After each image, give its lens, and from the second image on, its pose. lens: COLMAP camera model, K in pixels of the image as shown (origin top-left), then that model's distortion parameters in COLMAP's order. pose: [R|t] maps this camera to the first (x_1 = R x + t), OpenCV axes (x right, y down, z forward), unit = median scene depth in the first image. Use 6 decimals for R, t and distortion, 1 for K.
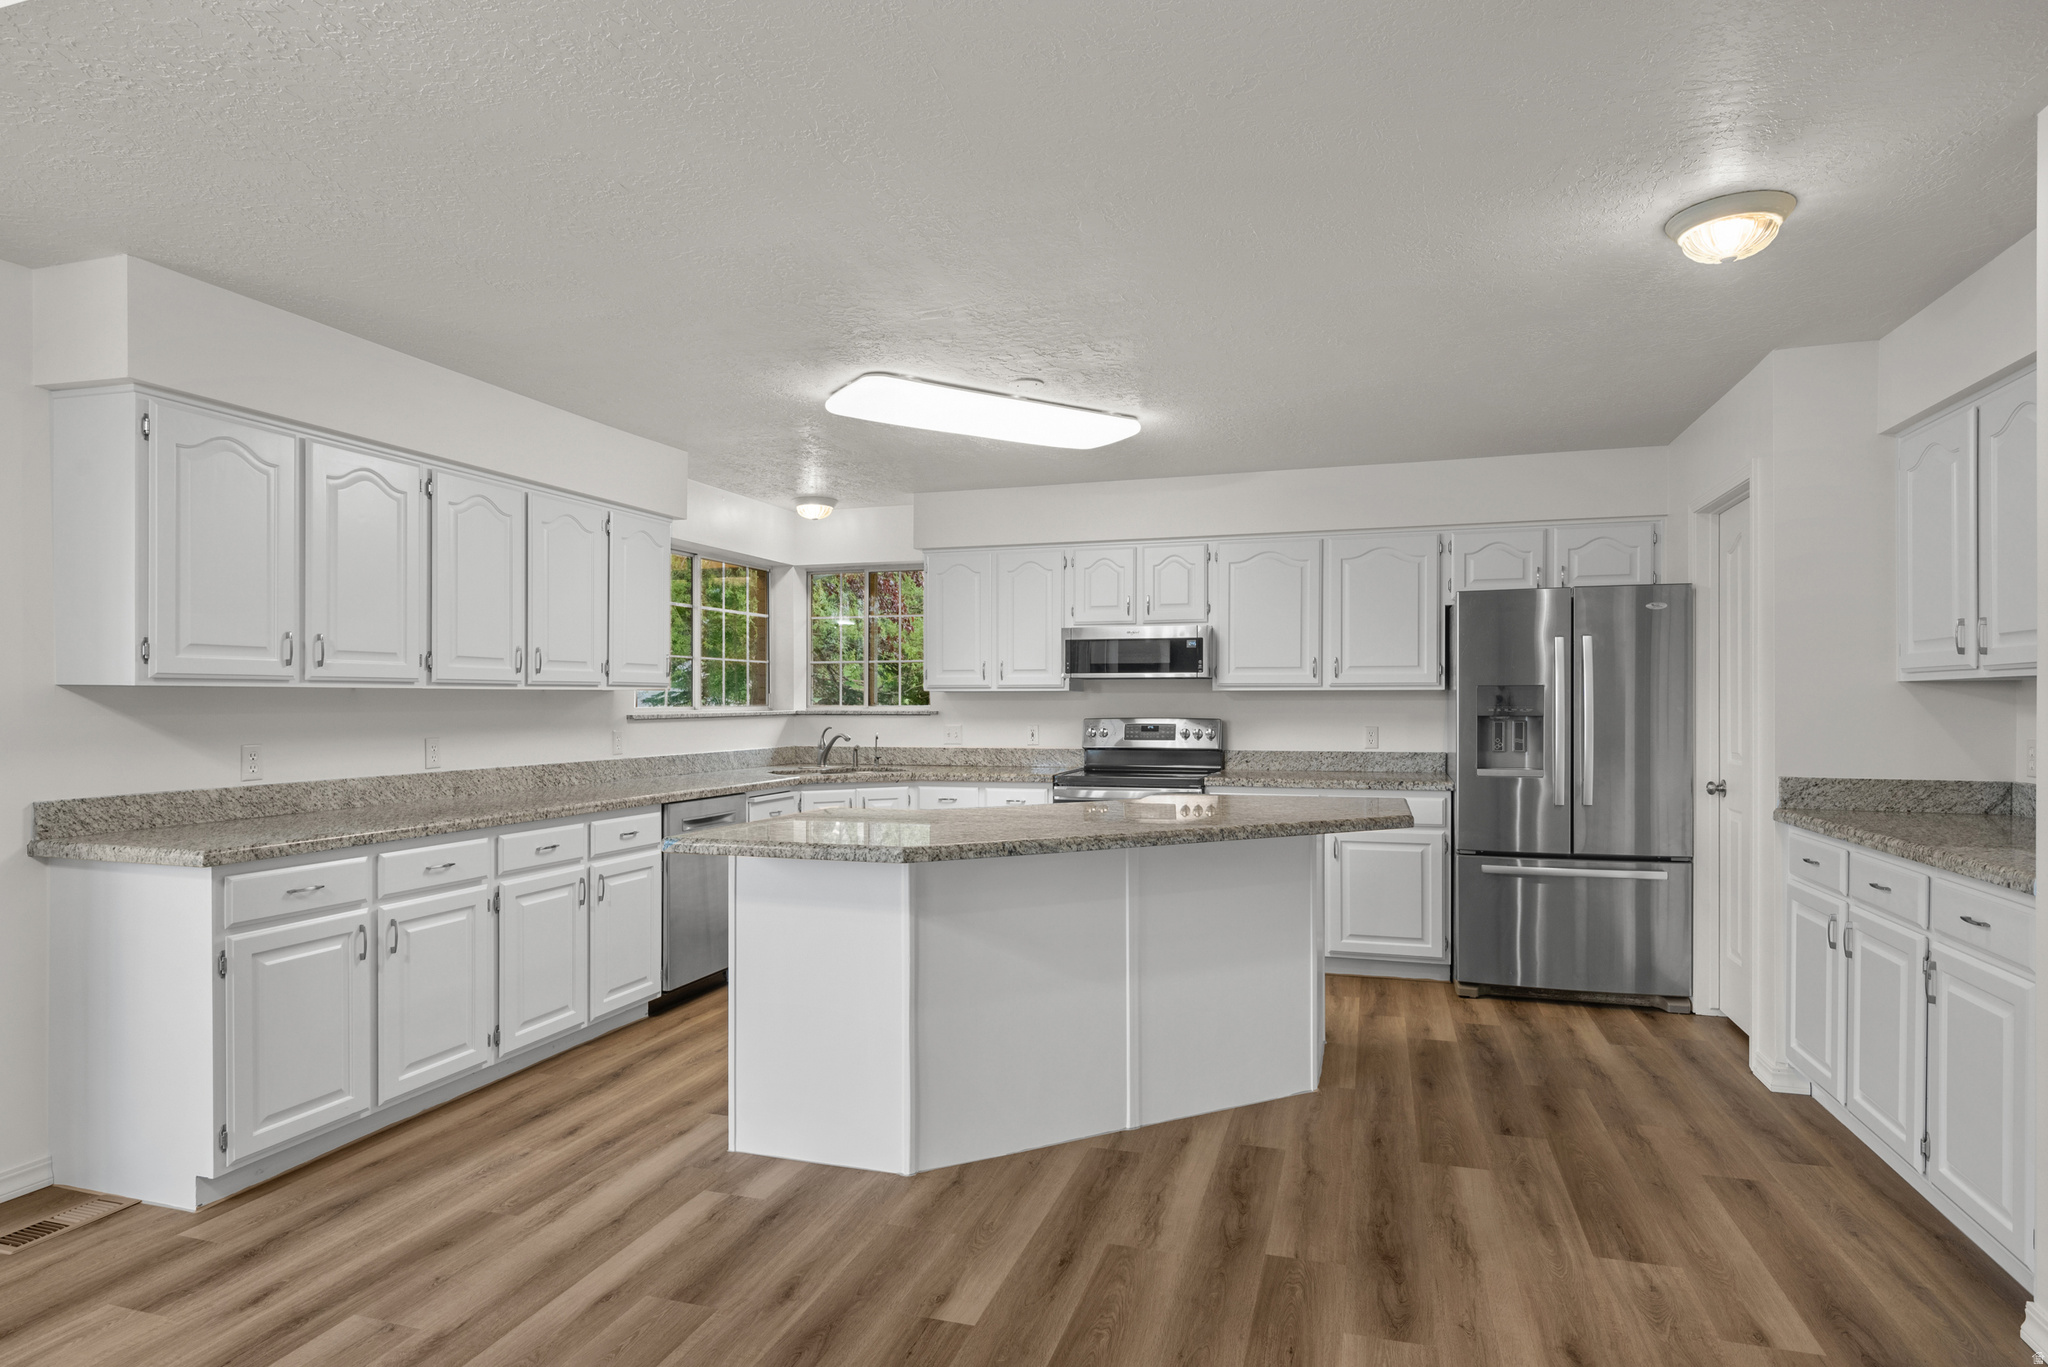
lens RADIAL K [[1087.1, 0, 1022.9], [0, 1087.1, 701.2], [0, 0, 1]] dist [0.000548, -0.000068]
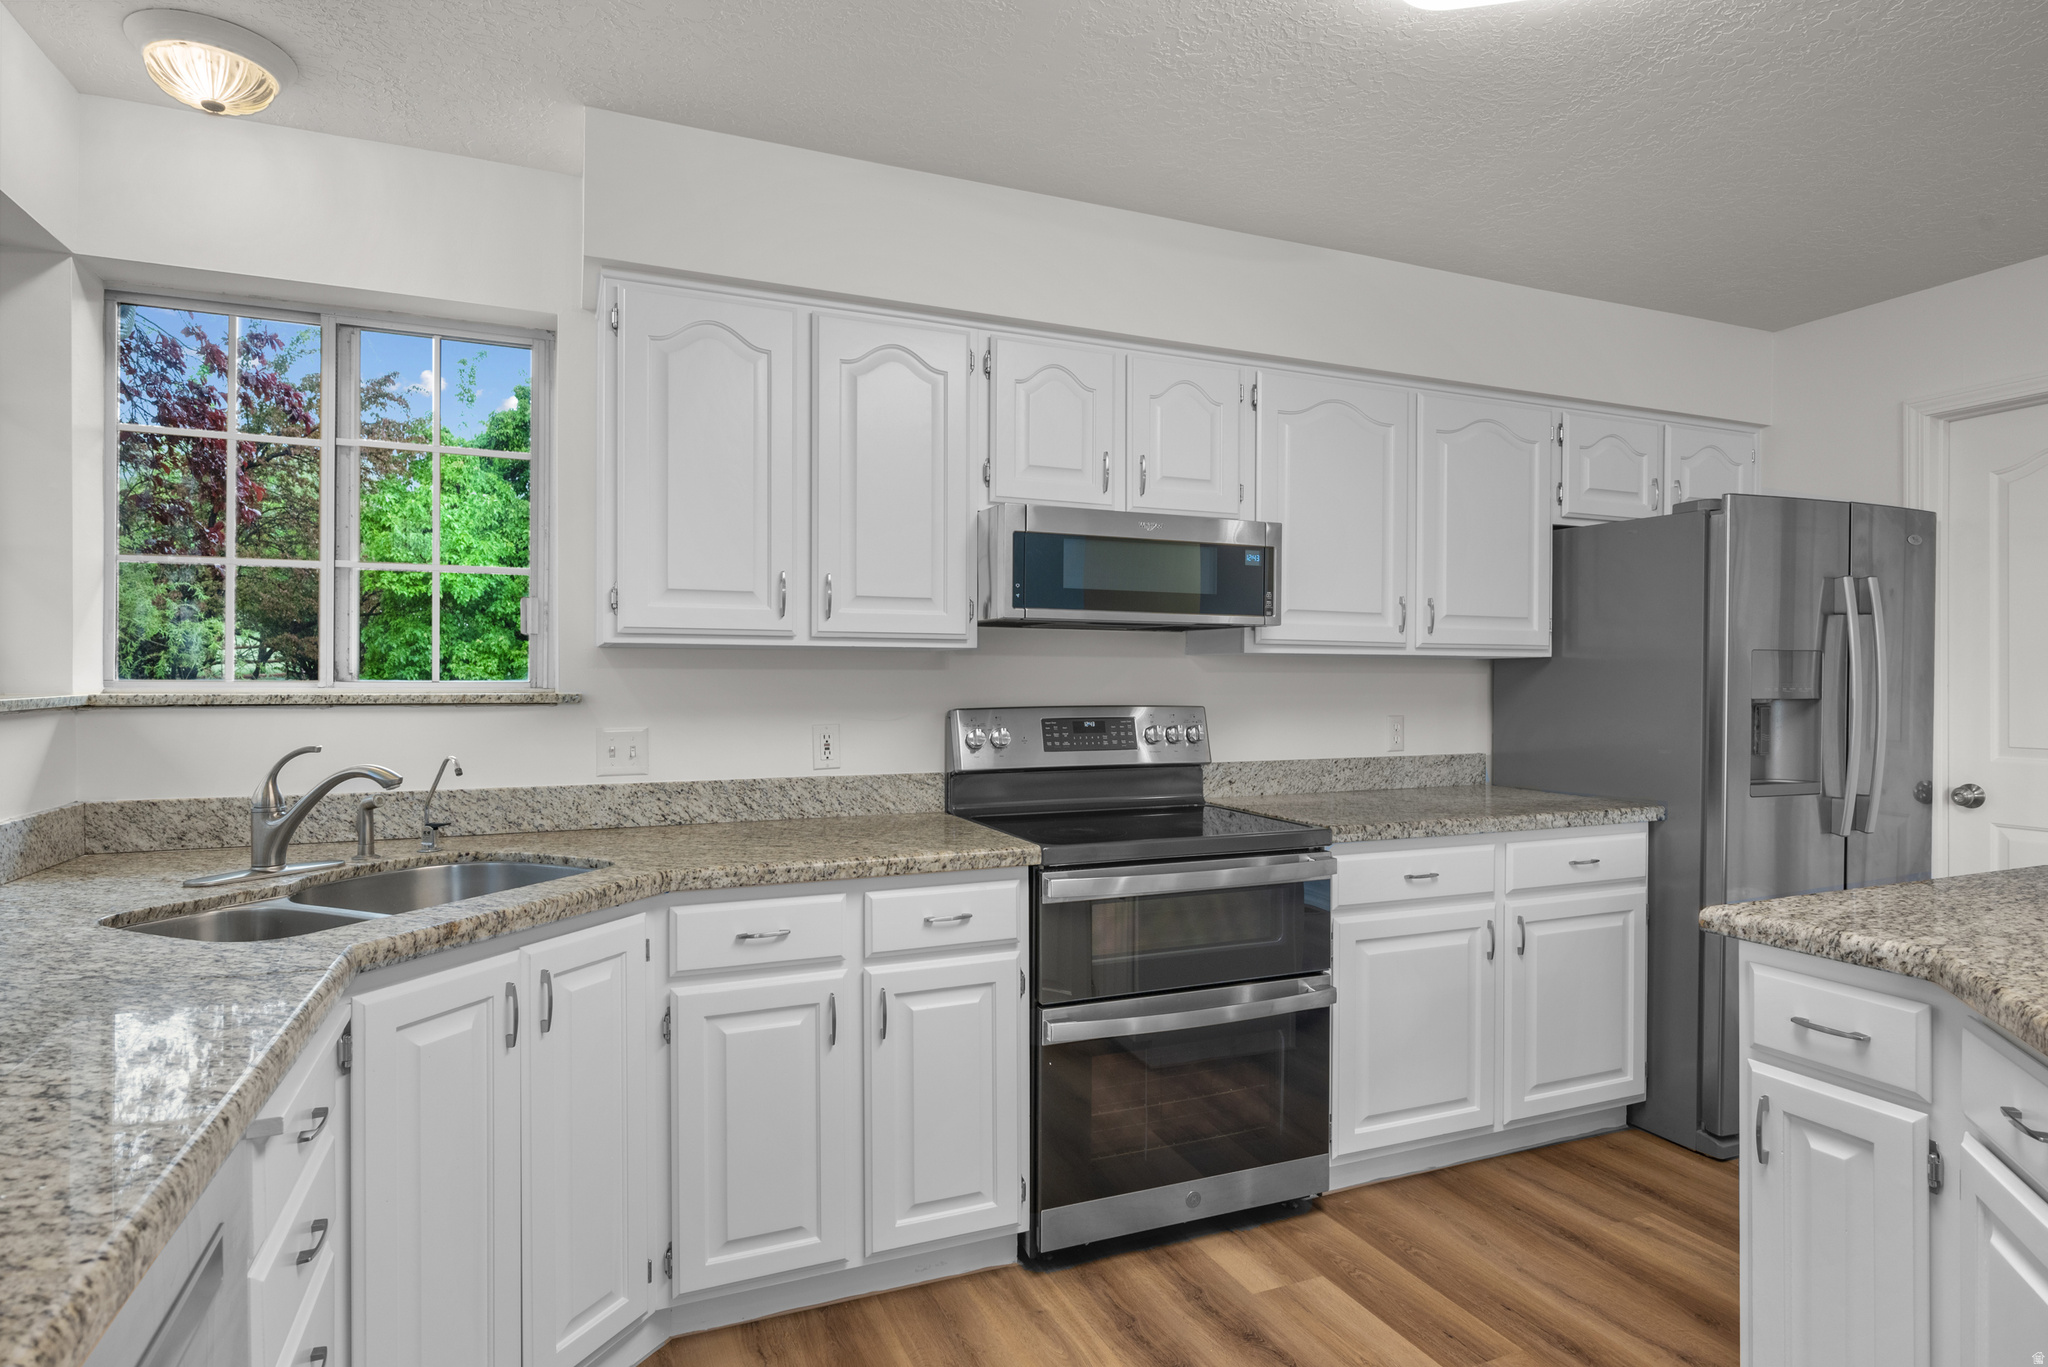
lens RADIAL K [[1089.9, 0, 1024.0], [0, 1089.9, 683.5], [0, 0, 1]] dist [0.000773, 0.000272]
pose [[0.759263, 0.000380, 0.650784, -0.303065], [-0.003518, 0.999988, 0.003520, 0.004374], [-0.650775, -0.004962, 0.759254, 0.824990]]
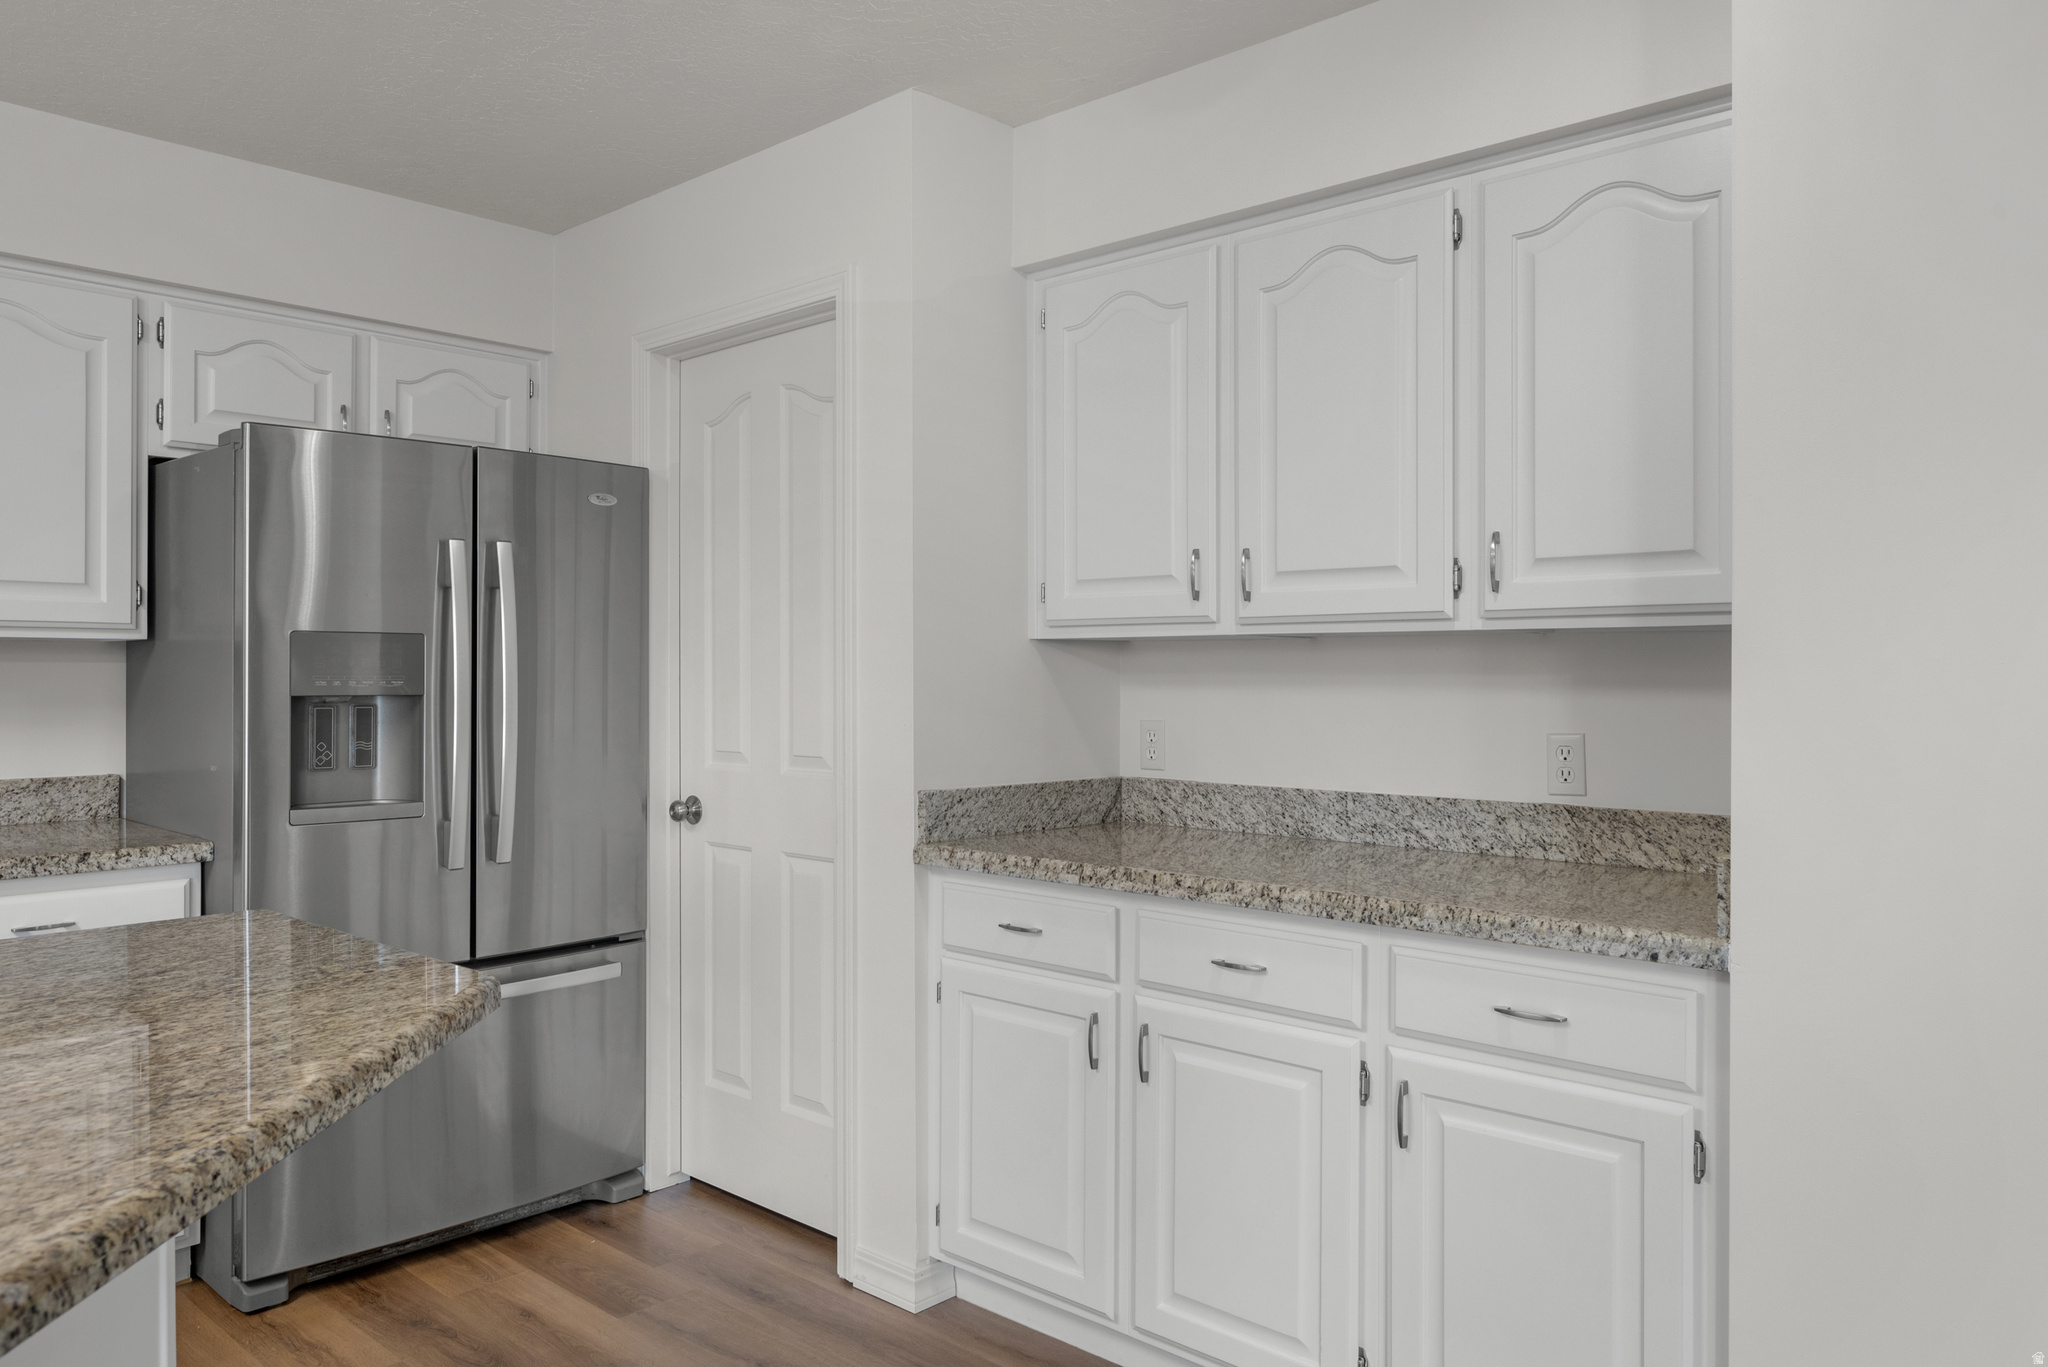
lens RADIAL K [[1416.1, 0, 1024.2], [0, 1416.1, 669.7], [0, 0, 1]] dist [-0.002882, 0.000265]
pose [[0.418673, 0.002501, 0.908134, -0.000265], [-0.004676, 0.999989, -0.000598, 0.001323], [-0.908125, -0.003996, 0.418680, 0.479487]]
